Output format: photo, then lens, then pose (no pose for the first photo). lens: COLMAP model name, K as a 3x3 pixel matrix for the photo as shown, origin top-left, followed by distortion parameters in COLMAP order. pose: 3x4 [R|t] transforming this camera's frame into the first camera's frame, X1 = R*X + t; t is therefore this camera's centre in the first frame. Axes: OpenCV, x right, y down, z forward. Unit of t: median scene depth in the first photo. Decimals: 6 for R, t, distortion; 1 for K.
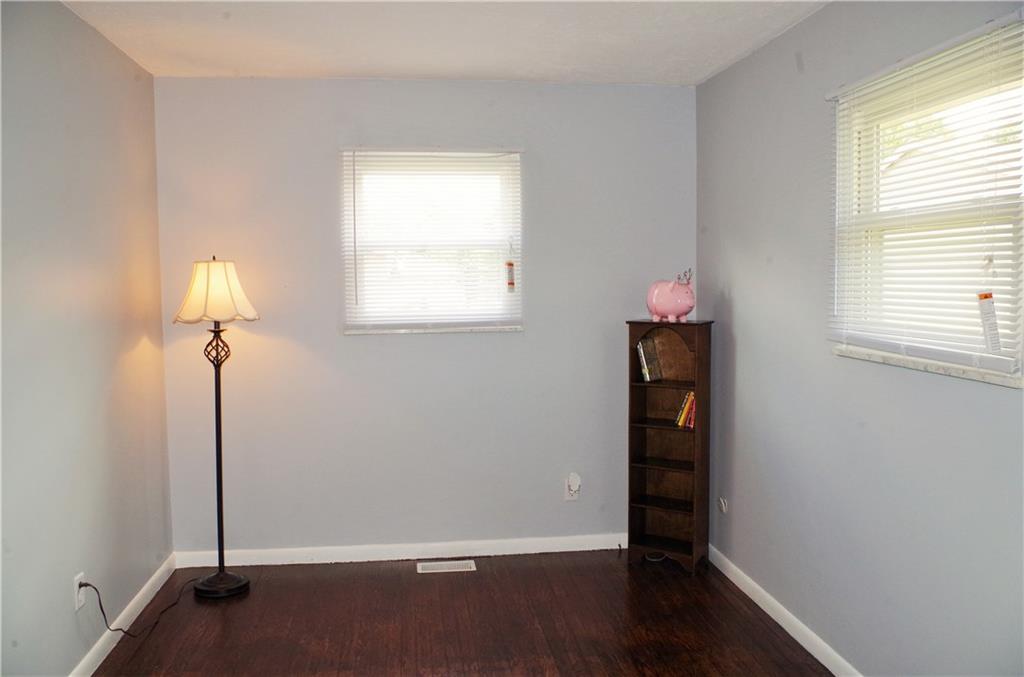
lens RADIAL K [[787.8, 0, 507.1], [0, 787.8, 342.2], [0, 0, 1]] dist [-0.074308, 0.007088]
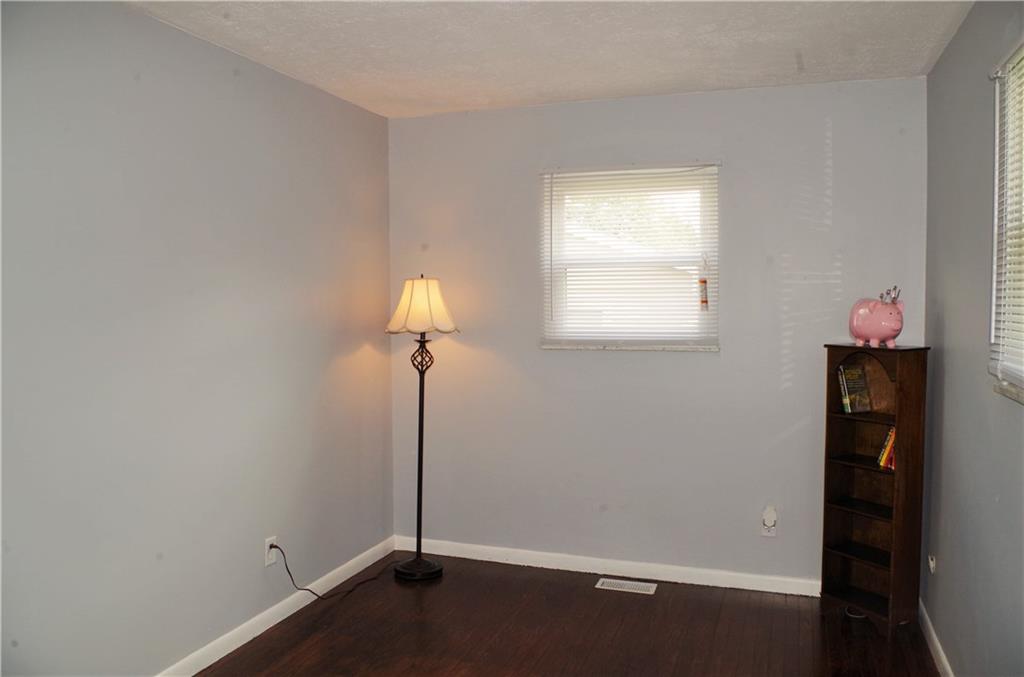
lens RADIAL K [[787.8, 0, 507.1], [0, 787.8, 342.2], [0, 0, 1]] dist [-0.074308, 0.007088]
pose [[0.892773, 0.030876, -0.449448, 0.228152], [-0.040514, 0.999109, -0.011839, -0.004025], [0.448682, 0.028778, 0.893228, 0.041501]]
